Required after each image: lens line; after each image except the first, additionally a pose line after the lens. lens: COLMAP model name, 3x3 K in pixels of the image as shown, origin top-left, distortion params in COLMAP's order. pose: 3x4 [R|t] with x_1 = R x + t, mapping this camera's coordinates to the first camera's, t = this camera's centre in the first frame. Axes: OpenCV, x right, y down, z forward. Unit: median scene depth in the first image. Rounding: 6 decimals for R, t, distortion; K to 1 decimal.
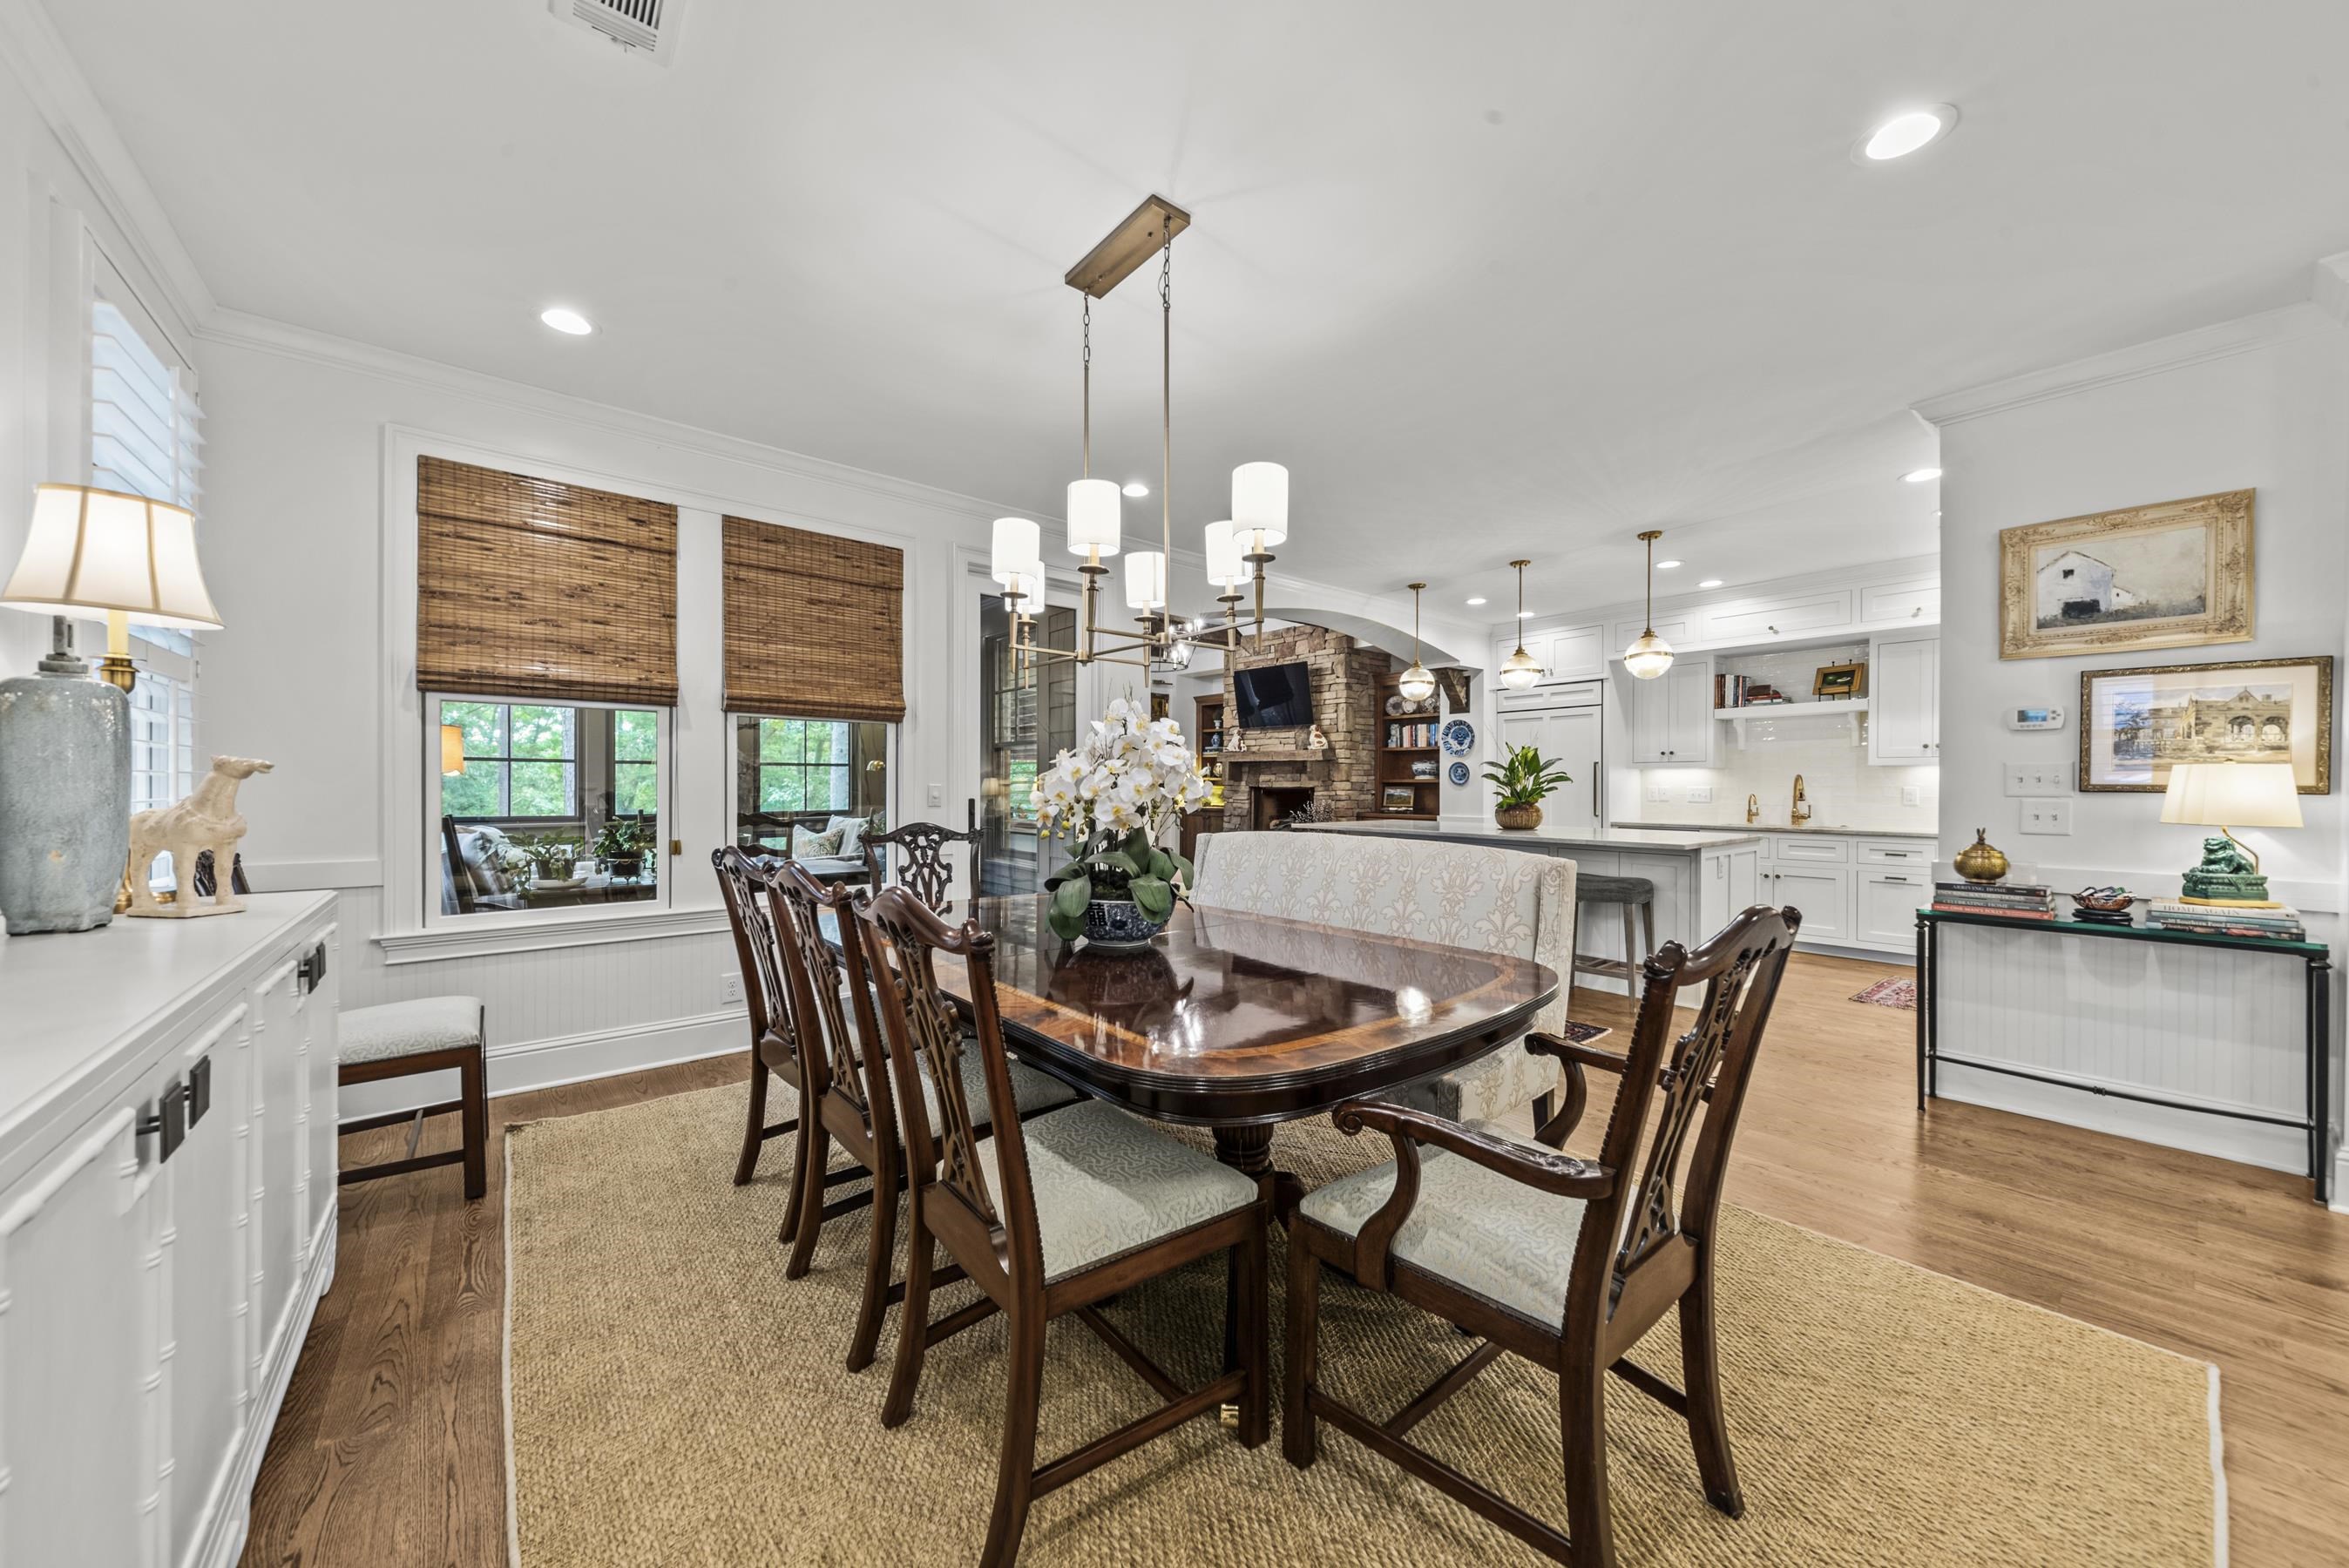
lens RADIAL K [[819.8, 0, 1179.9], [0, 819.8, 784.8], [0, 0, 1]] dist [0.018374, -0.007214]
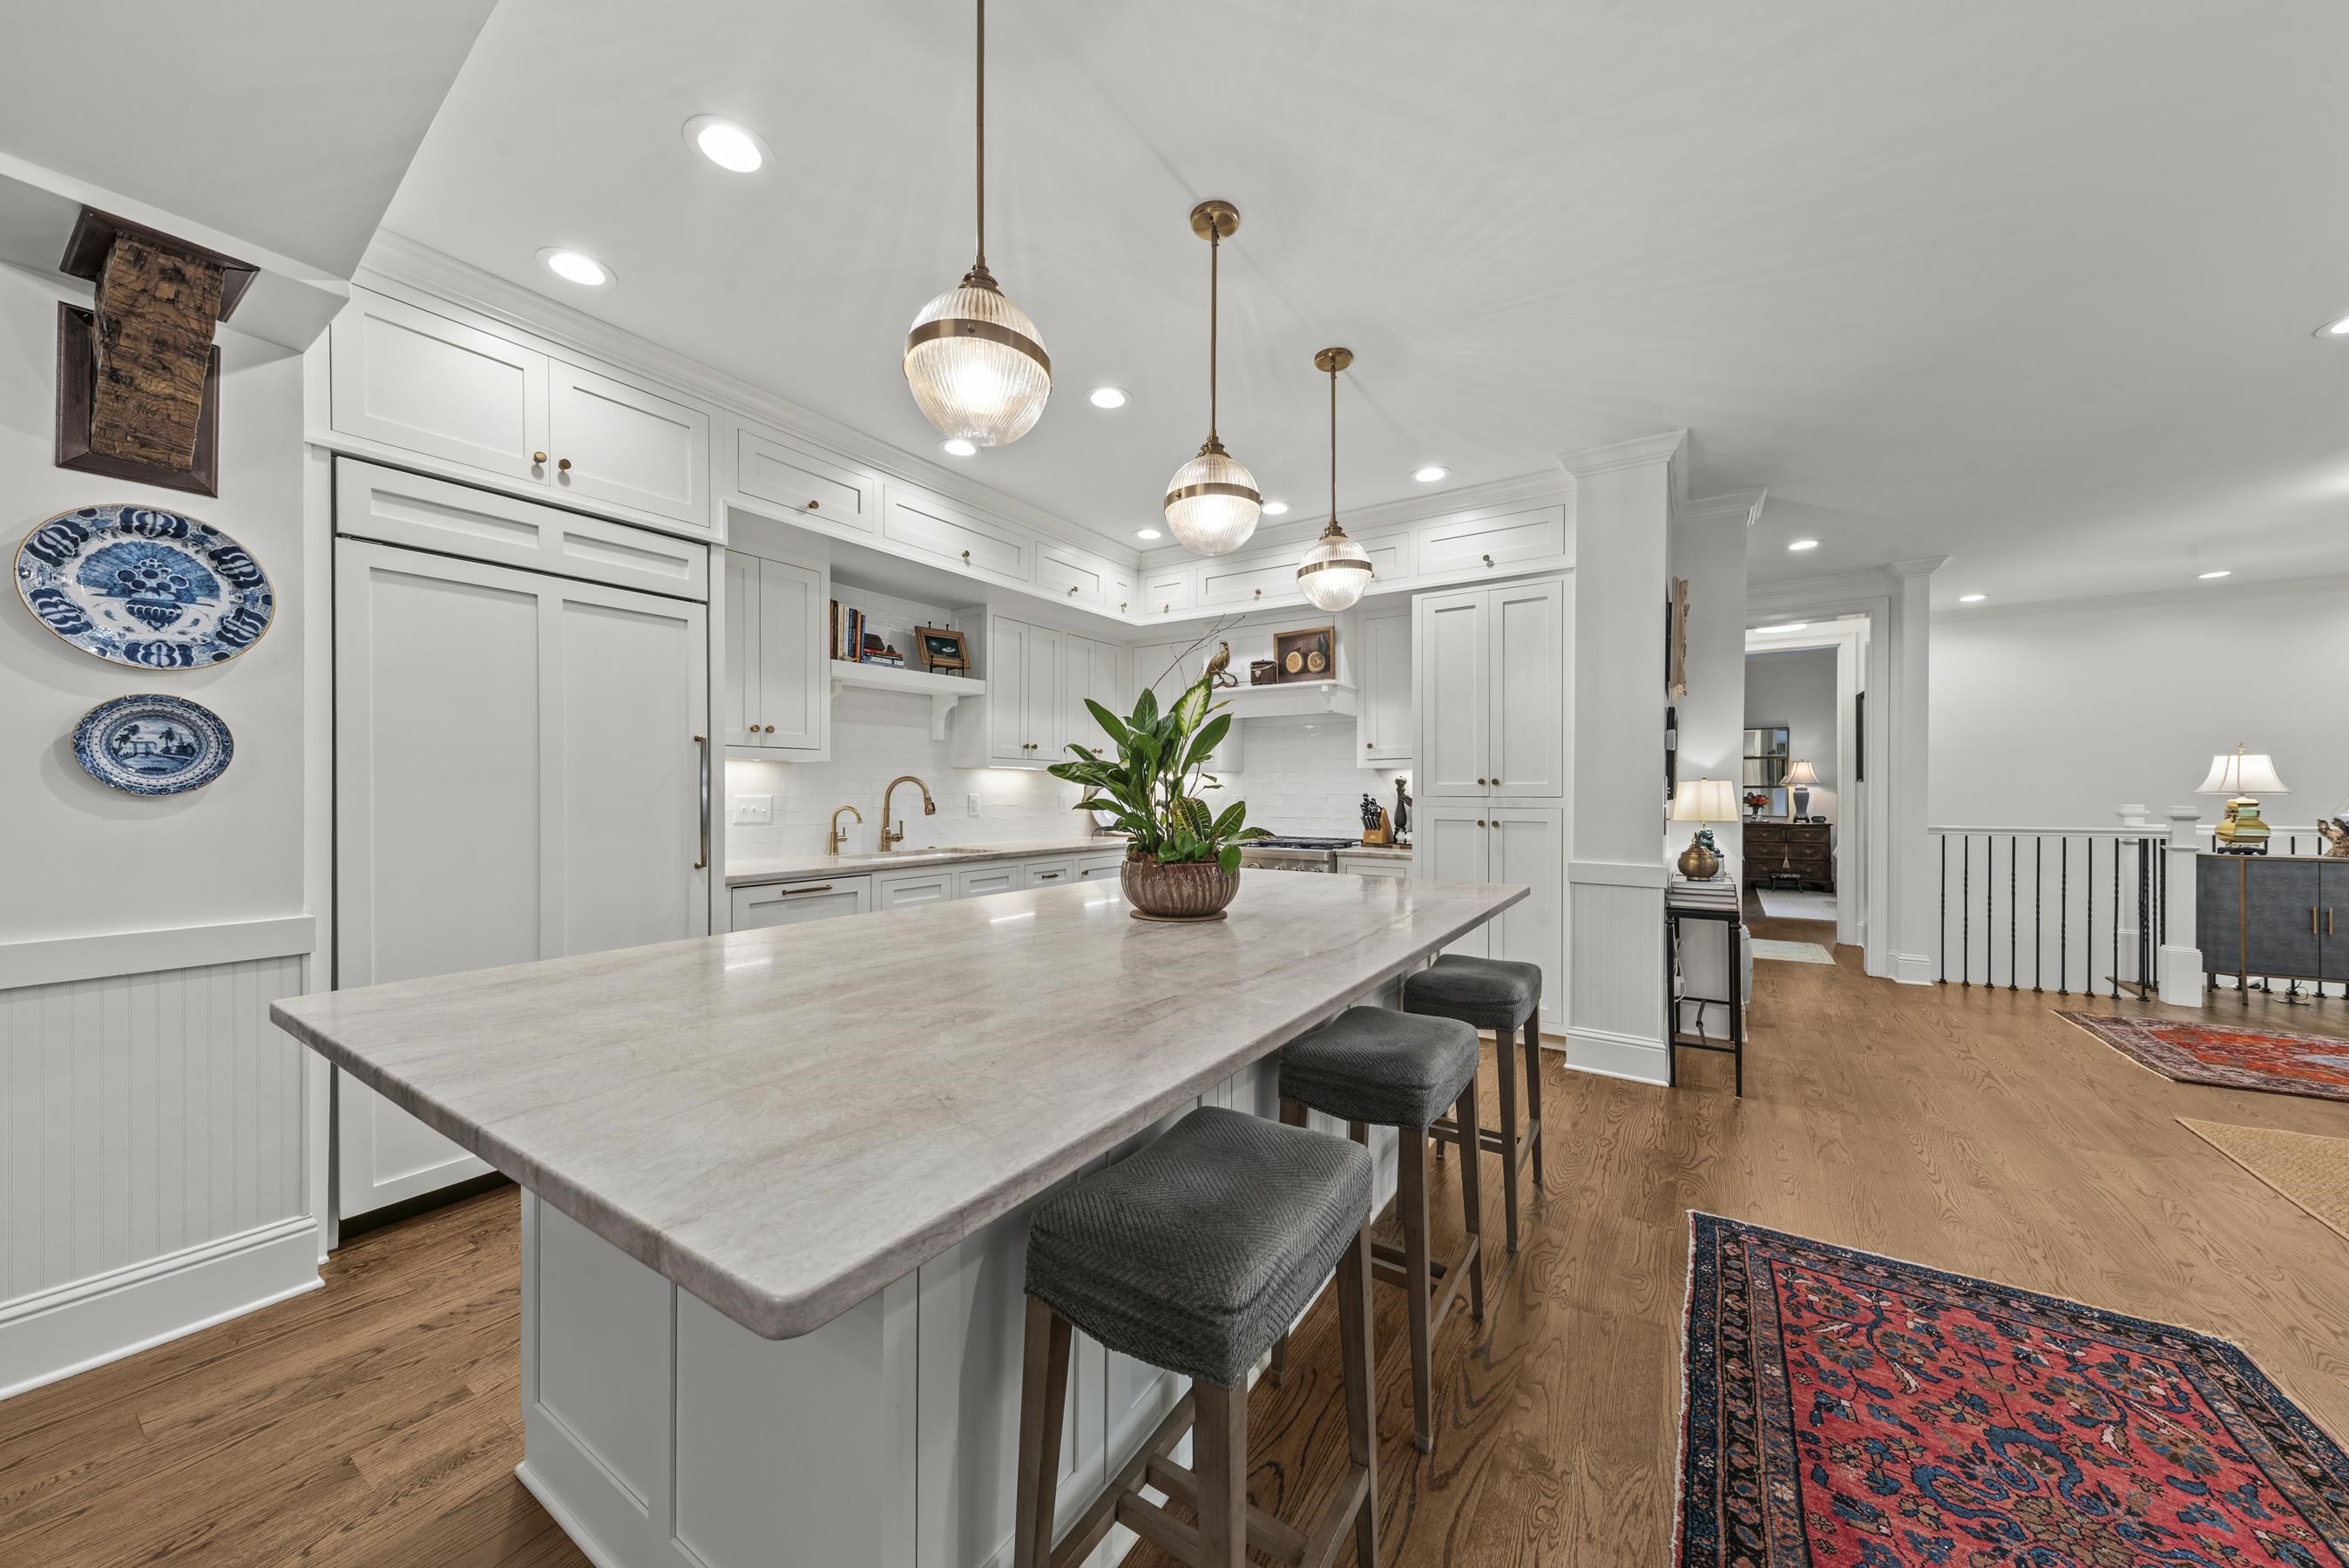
lens RADIAL K [[811.9, 0, 1170.9], [0, 811.9, 791.3], [0, 0, 1]] dist [0.005789, -0.002250]
pose [[-0.290315, -0.004578, 0.956920, 0.059825], [-0.004068, 0.999985, 0.003550, -0.004183], [-0.956923, -0.002862, -0.290329, 1.273009]]
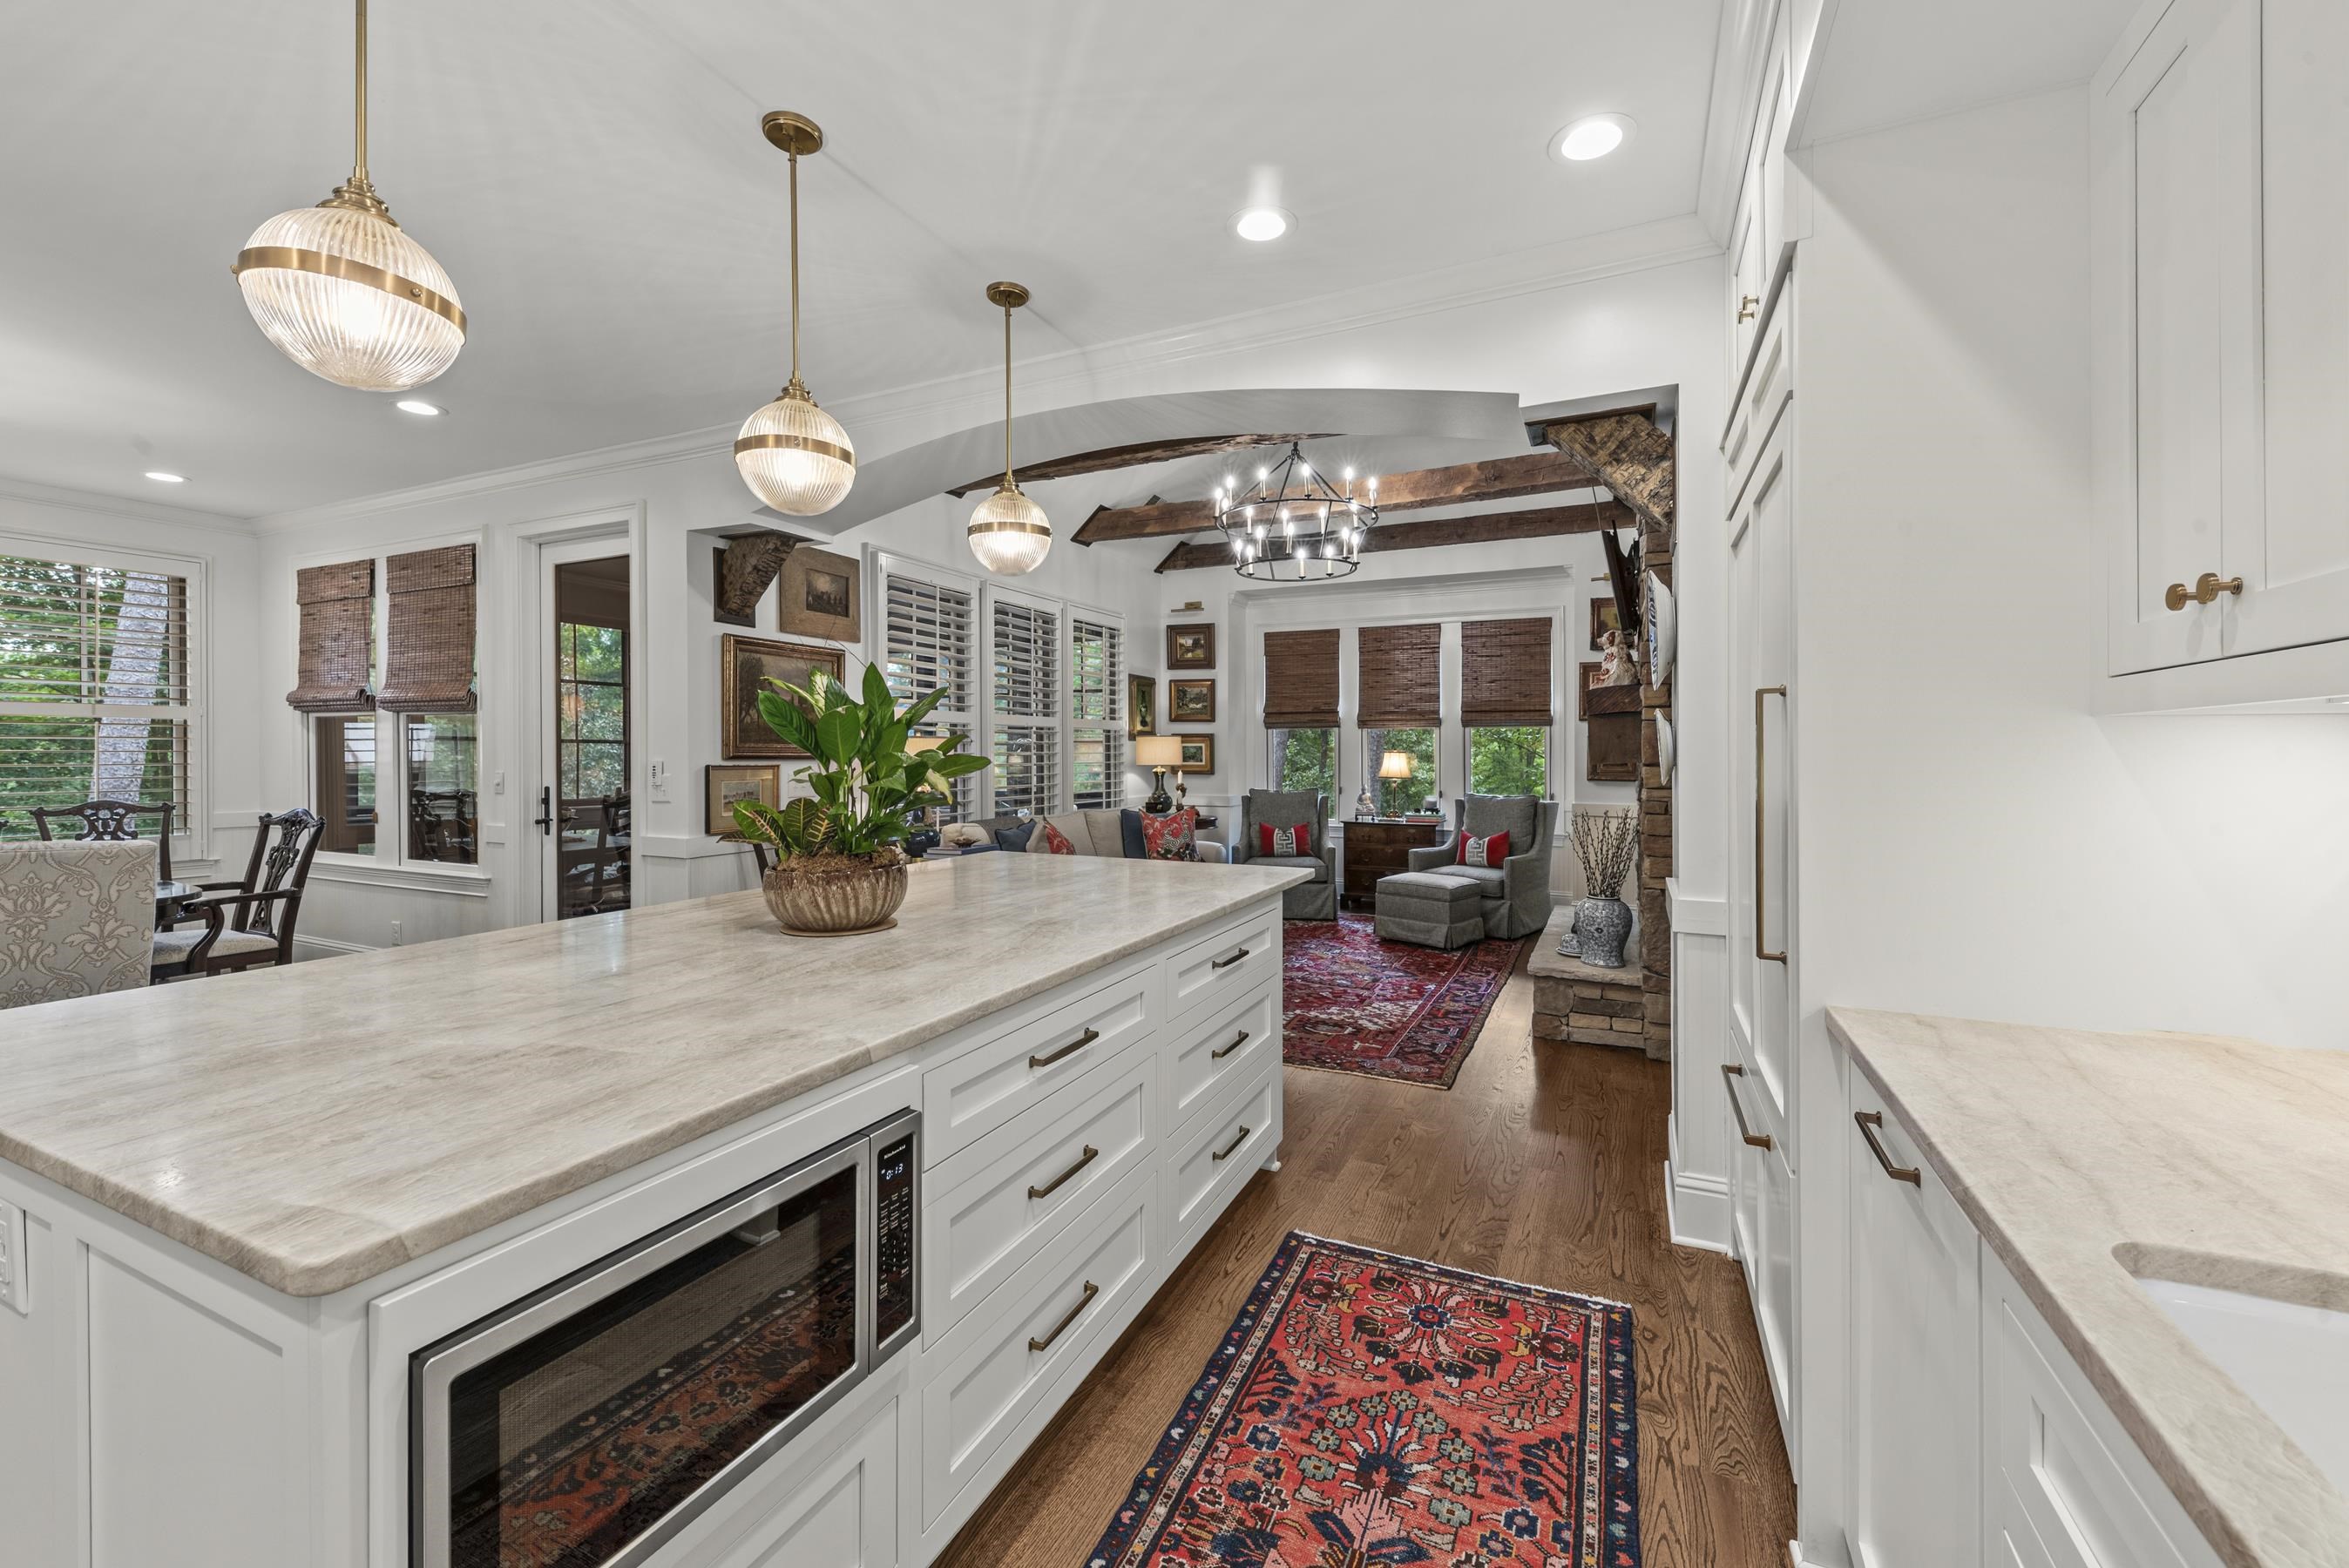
lens RADIAL K [[928.2, 0, 1193.6], [0, 928.2, 758.6], [0, 0, 1]] dist [-0.000710, -0.000056]
pose [[0.424068, 0.003594, -0.905623, 0.928860], [-0.000003, 0.999992, 0.003967, -0.016901], [0.905631, -0.001680, 0.424064, 1.106972]]
